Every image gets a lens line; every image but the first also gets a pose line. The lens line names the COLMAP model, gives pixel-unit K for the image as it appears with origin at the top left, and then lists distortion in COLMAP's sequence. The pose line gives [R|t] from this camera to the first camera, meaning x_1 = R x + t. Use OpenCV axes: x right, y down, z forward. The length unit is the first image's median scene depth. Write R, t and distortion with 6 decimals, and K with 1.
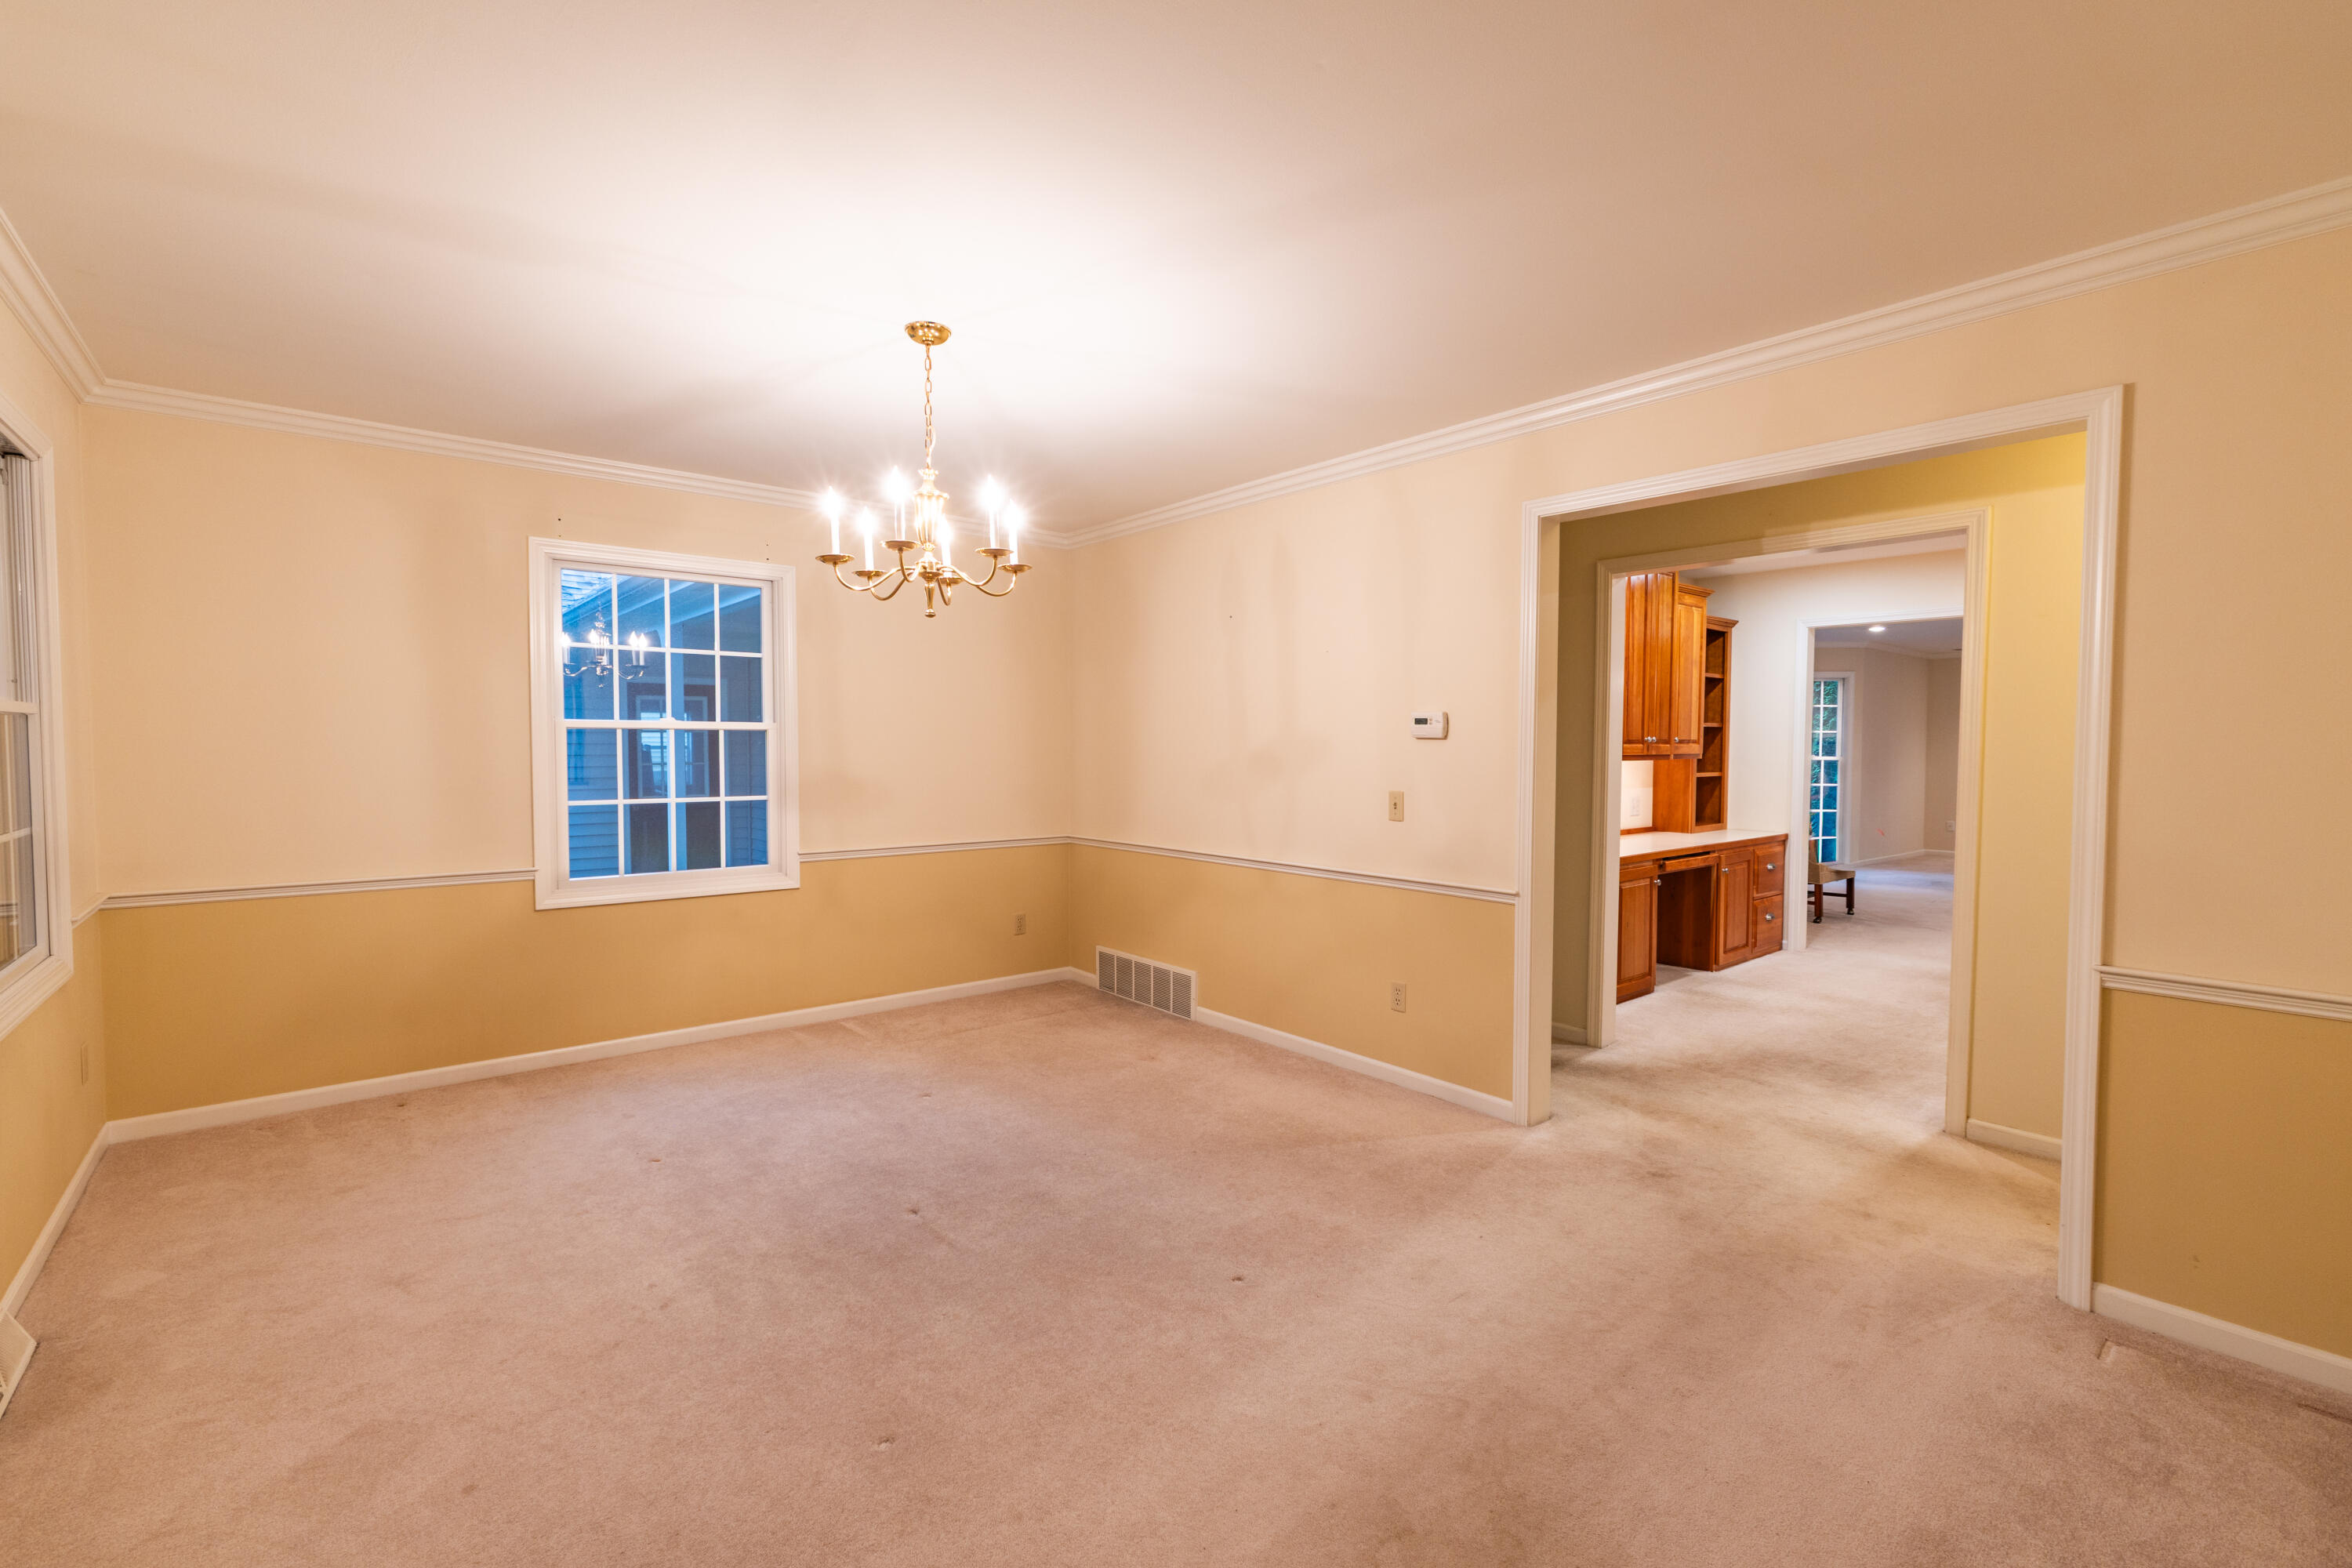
lens RADIAL K [[1026.9, 0, 1173.3], [0, 1026.9, 779.4], [0, 0, 1]] dist [0.006383, 0.001759]
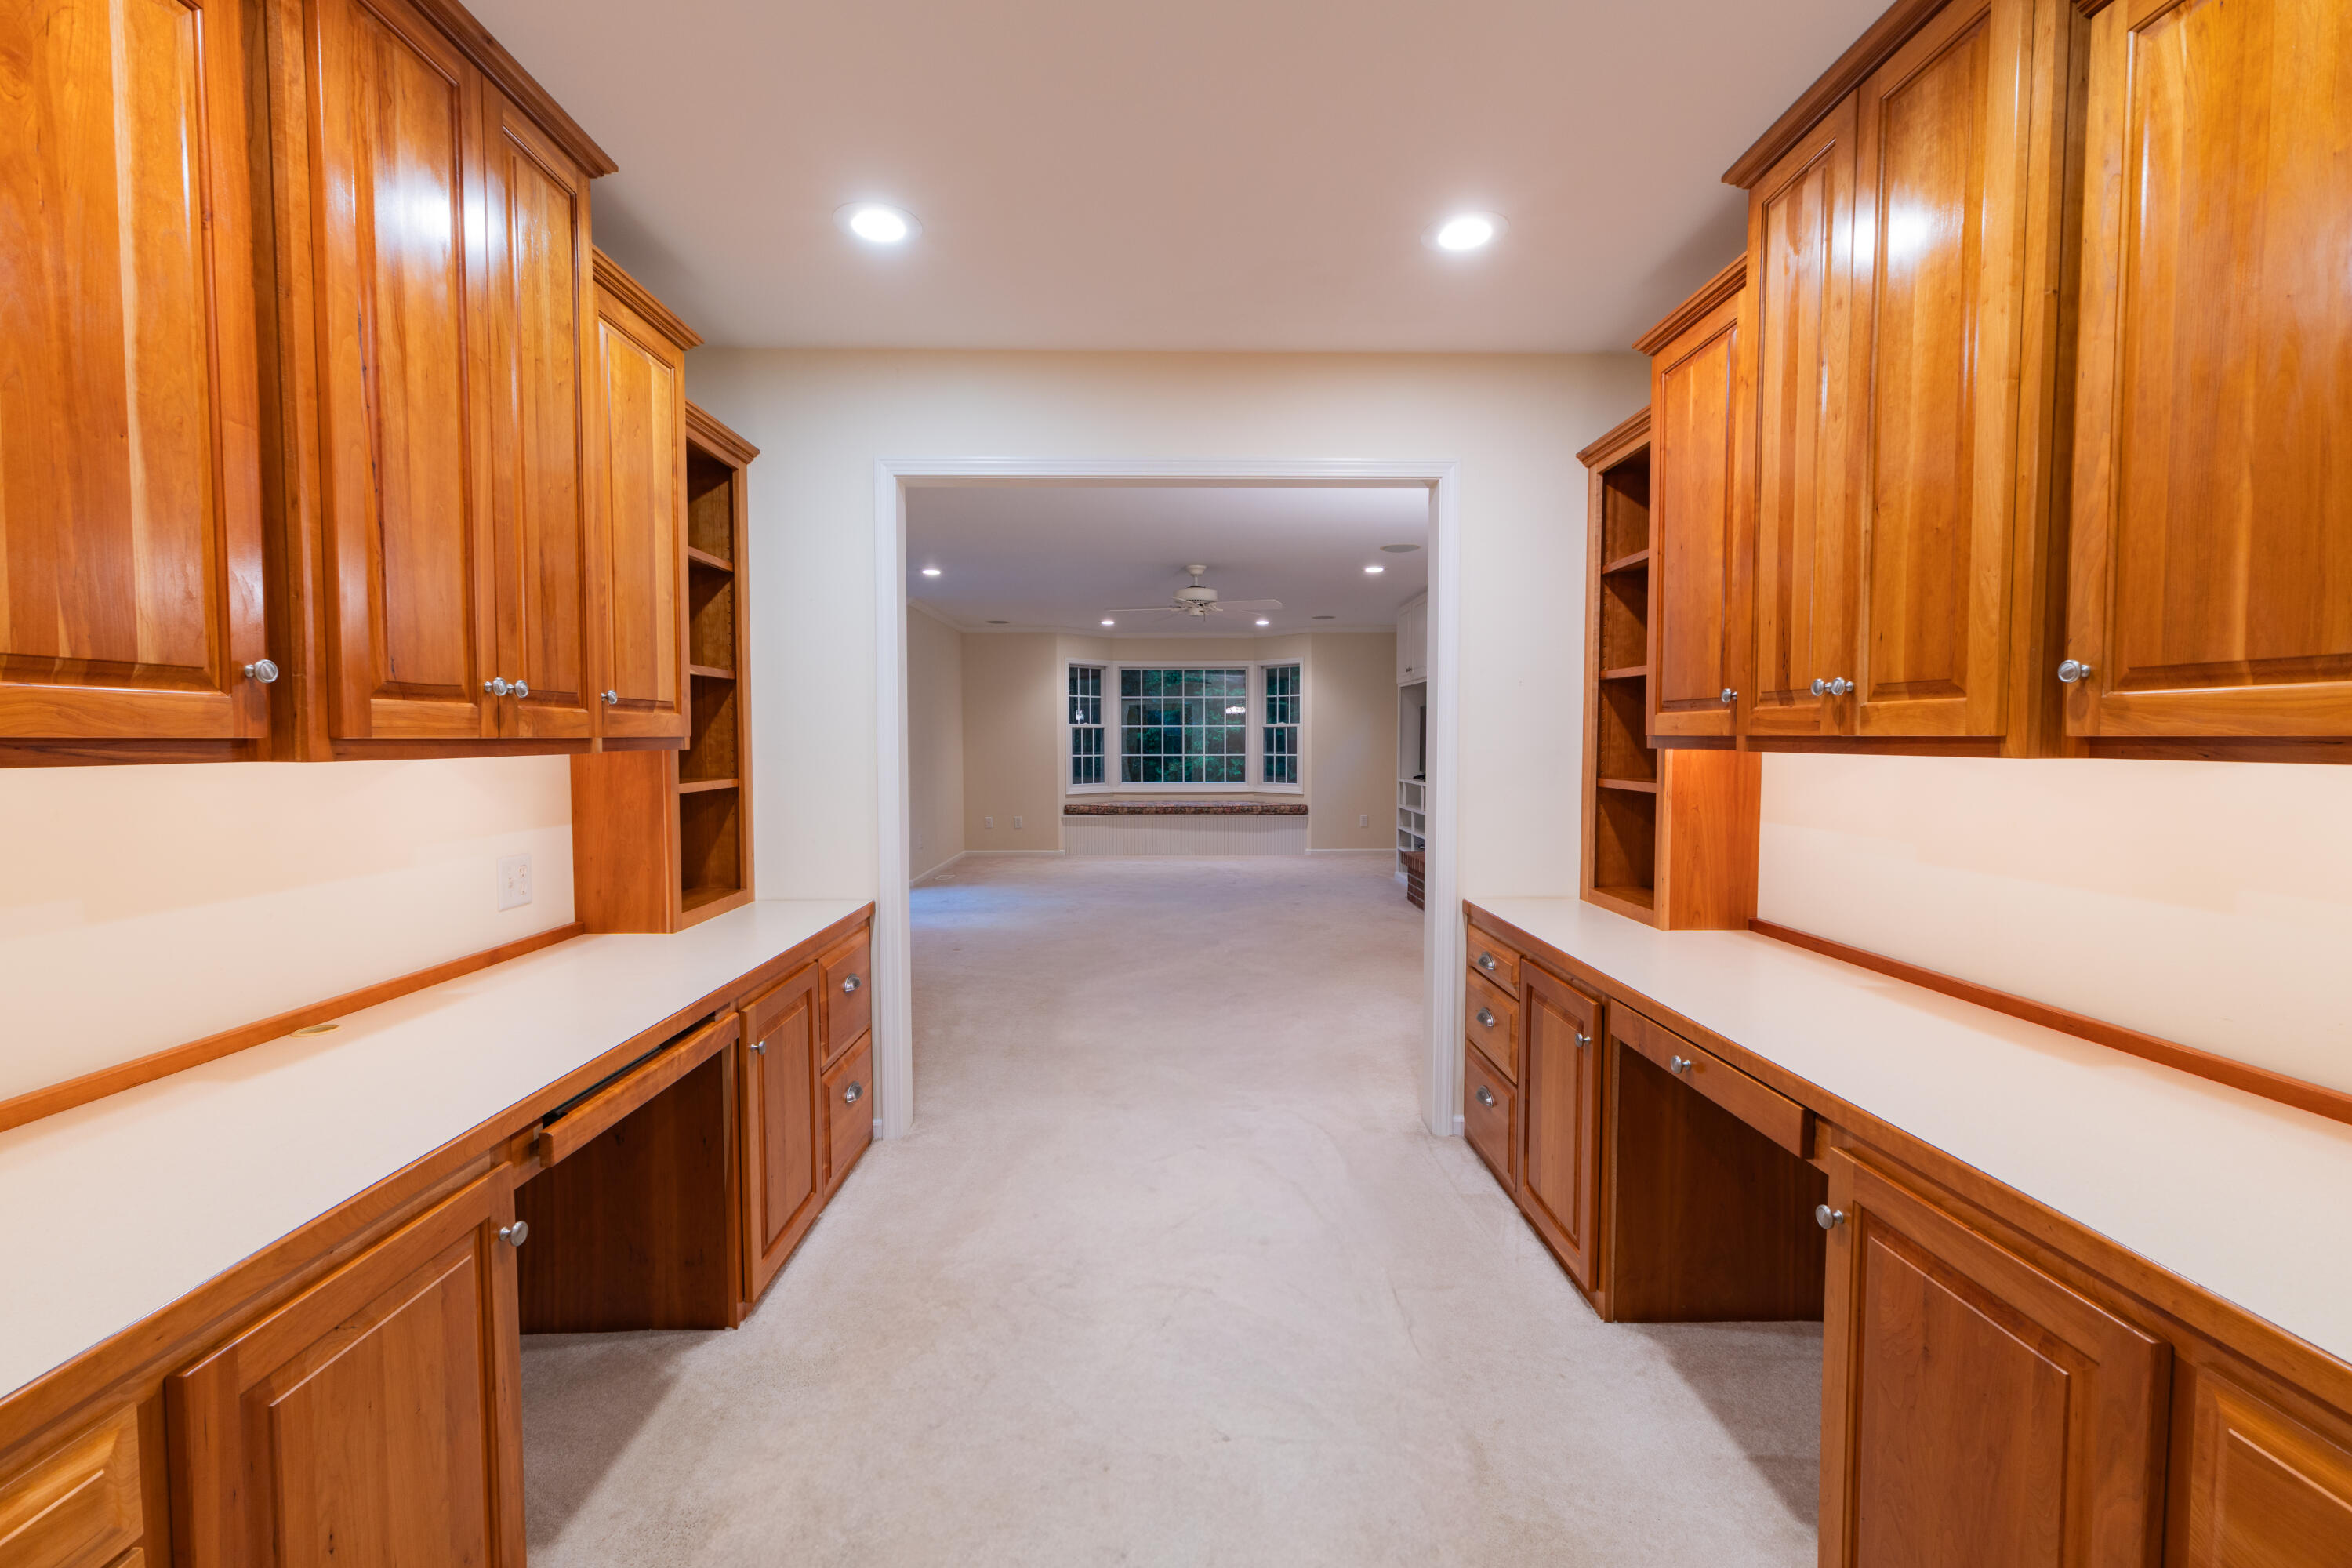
lens RADIAL K [[1026.9, 0, 1185.0], [0, 1026.9, 783.0], [0, 0, 1]] dist [0.006383, 0.001759]
pose [[0.621519, -0.039772, 0.782389, 0.310471], [0.032640, 0.999158, 0.024862, -0.010357], [-0.782719, 0.010085, 0.622294, 0.581276]]
